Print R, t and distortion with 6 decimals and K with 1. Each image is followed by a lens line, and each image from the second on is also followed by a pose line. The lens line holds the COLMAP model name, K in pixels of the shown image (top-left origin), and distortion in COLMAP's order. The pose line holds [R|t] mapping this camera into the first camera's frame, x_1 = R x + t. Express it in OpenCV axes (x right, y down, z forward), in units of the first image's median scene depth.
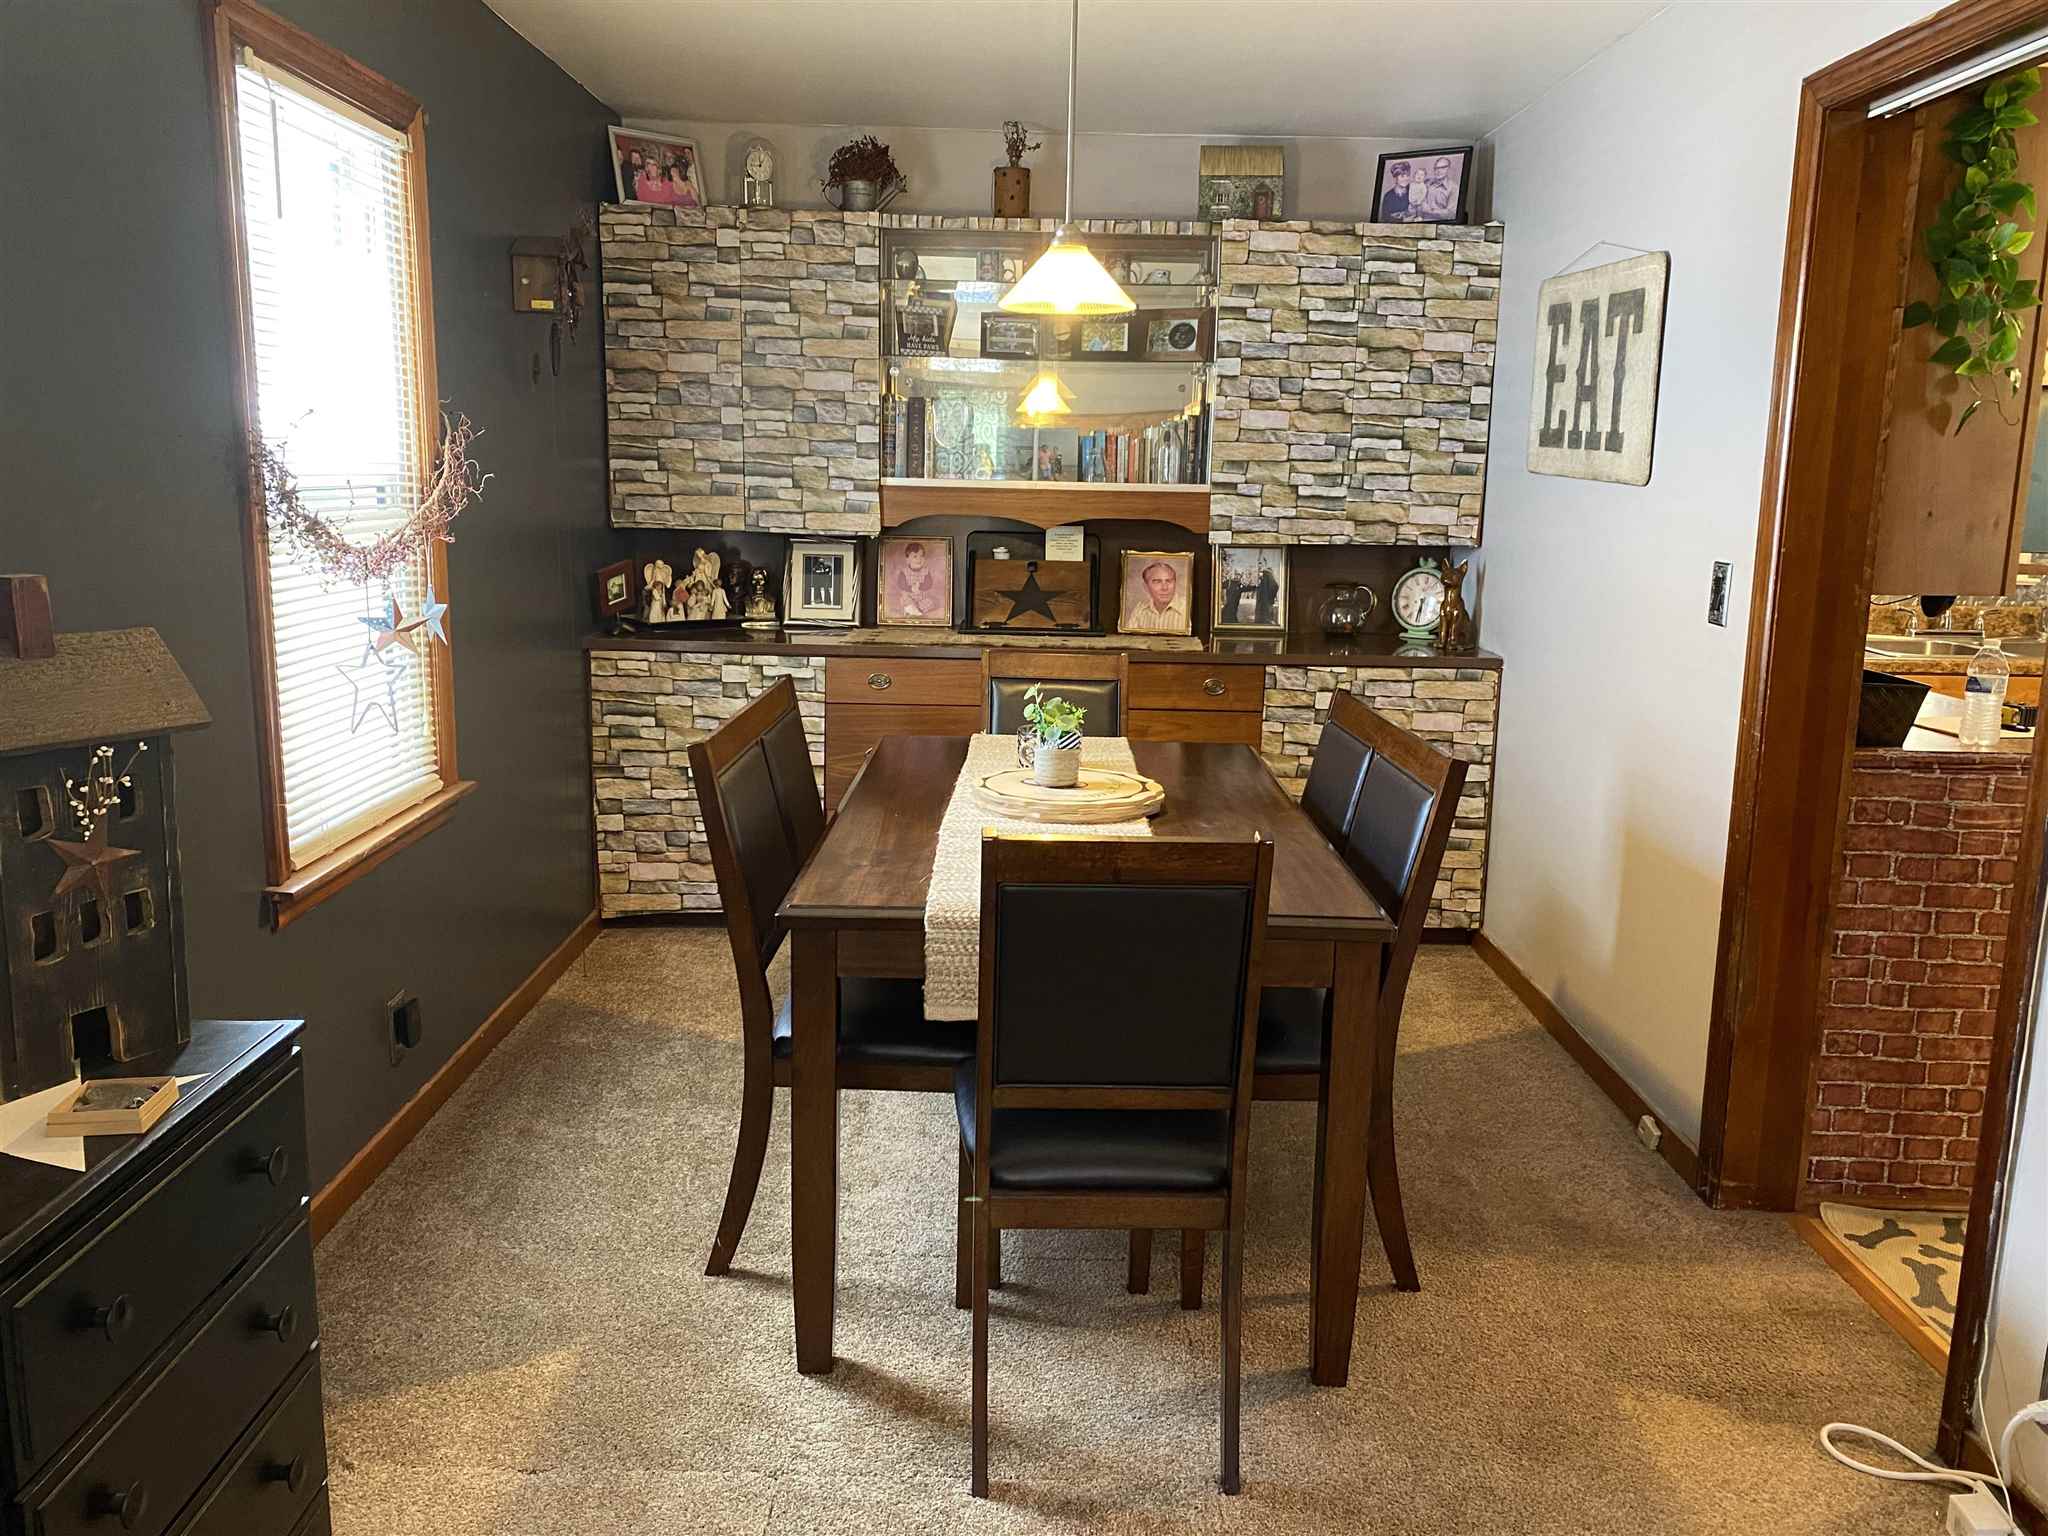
lens RADIAL K [[1578.3, 0, 1026.6], [0, 1578.3, 755.4], [0, 0, 1]] dist [0.050738, -0.055461]
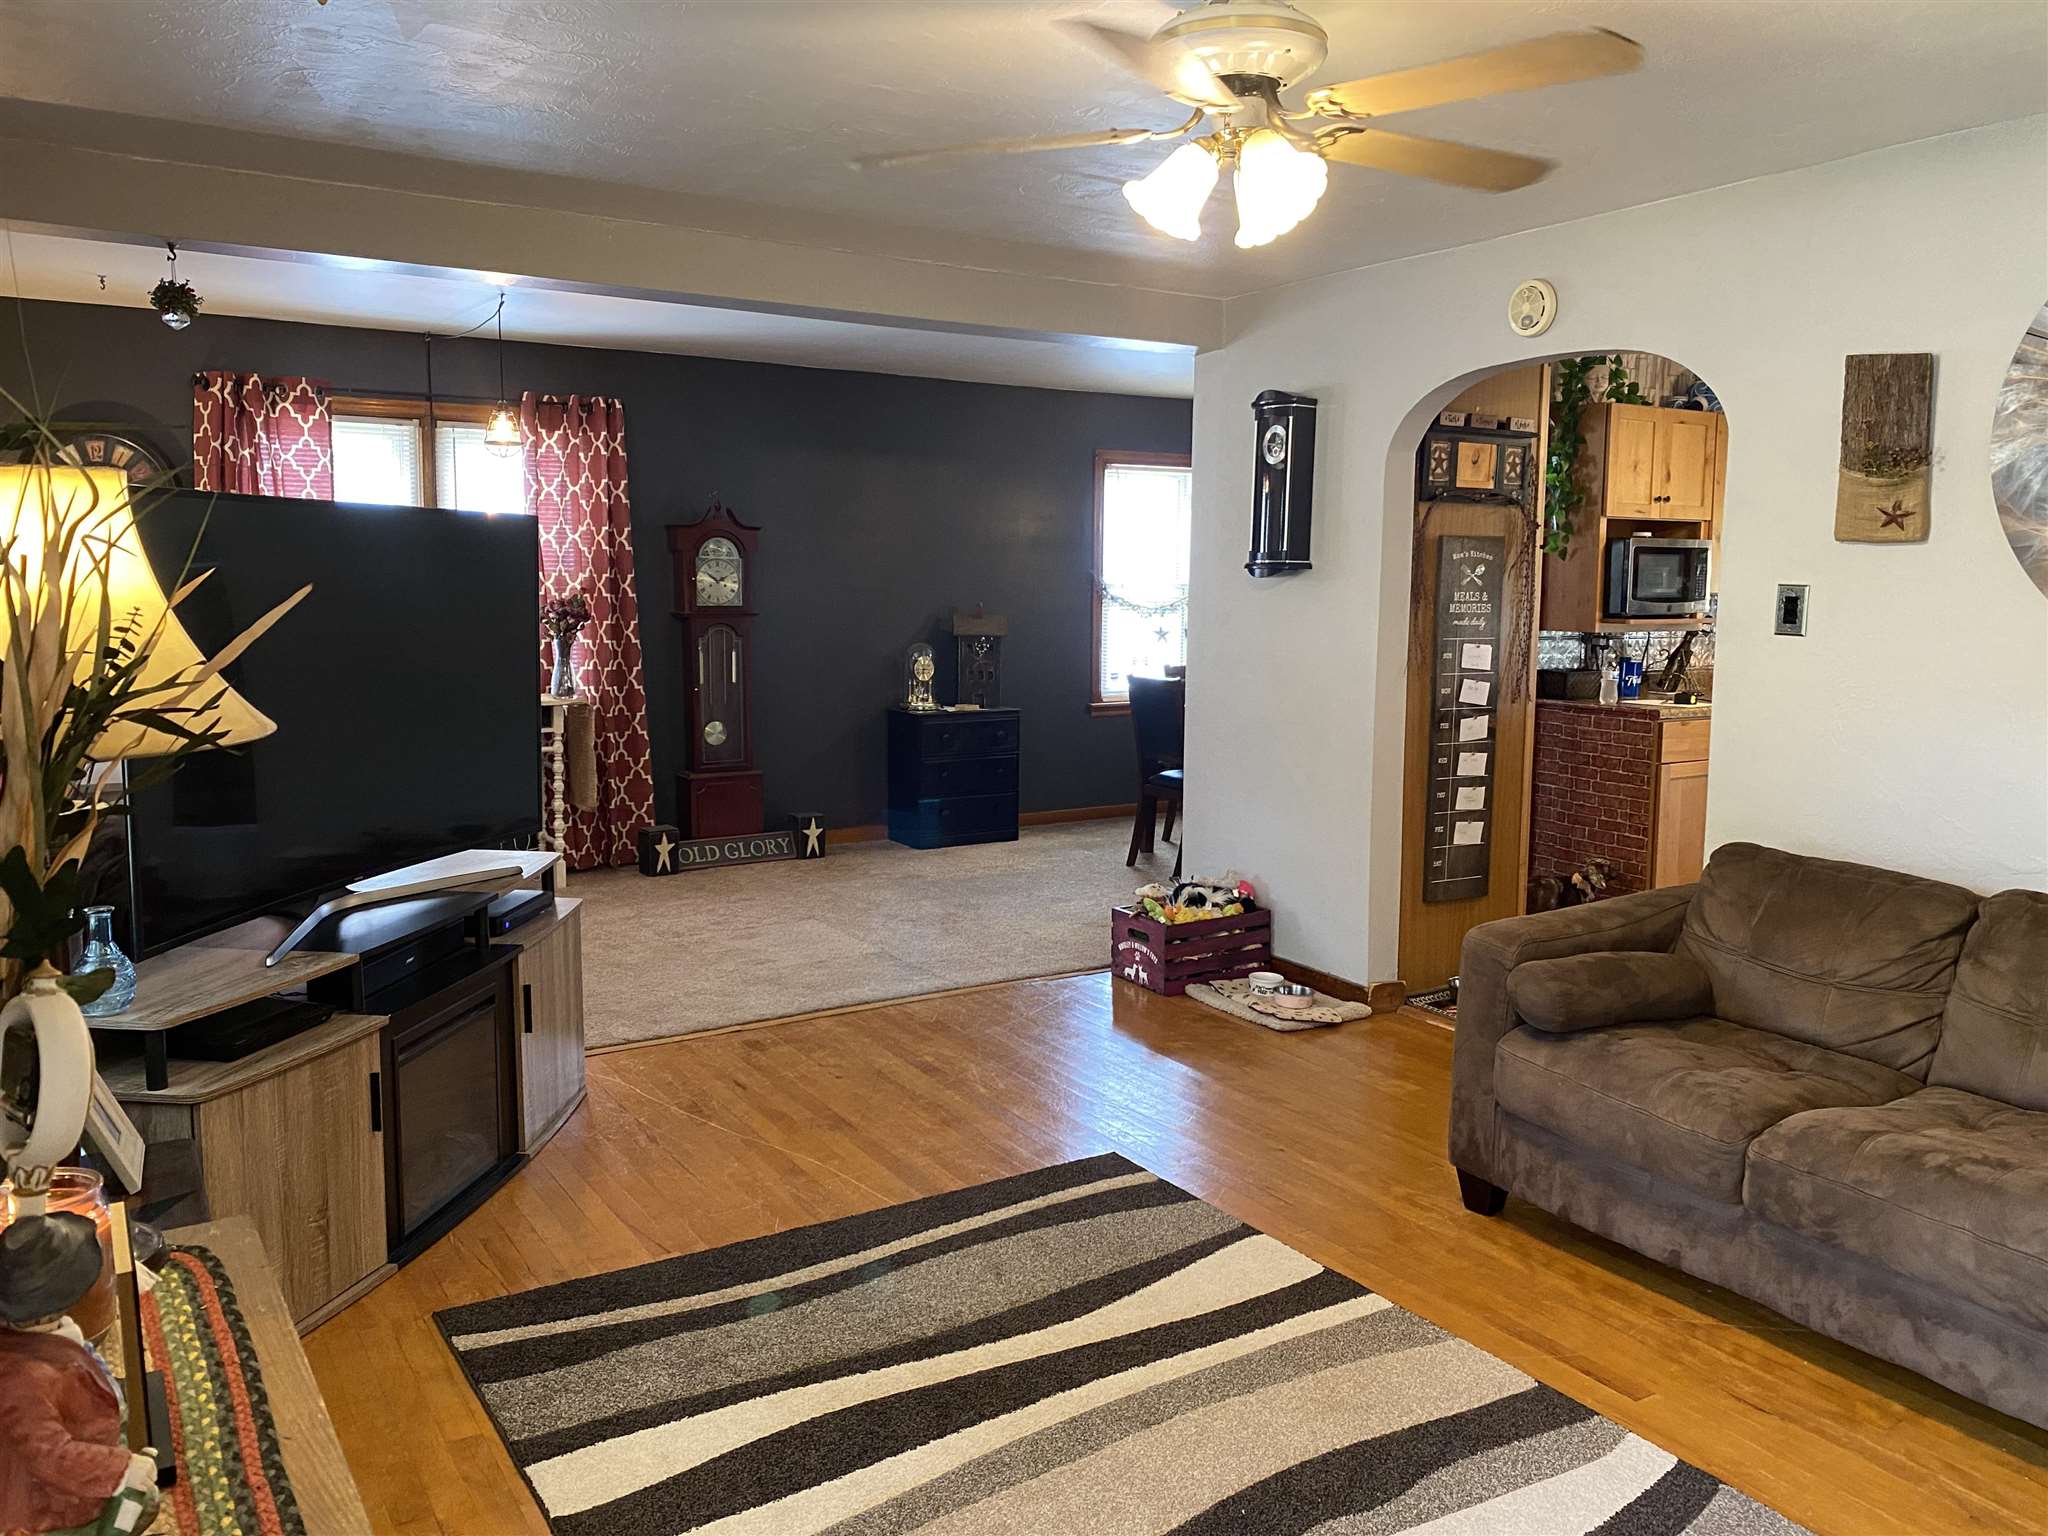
lens RADIAL K [[1578.3, 0, 1043.4], [0, 1578.3, 759.1], [0, 0, 1]] dist [0.050738, -0.055461]
pose [[0.539049, 0.085198, -0.837954, 1.965472], [-0.148356, 0.988921, 0.005111, 0.167178], [0.829106, 0.121561, 0.545717, -0.772441]]
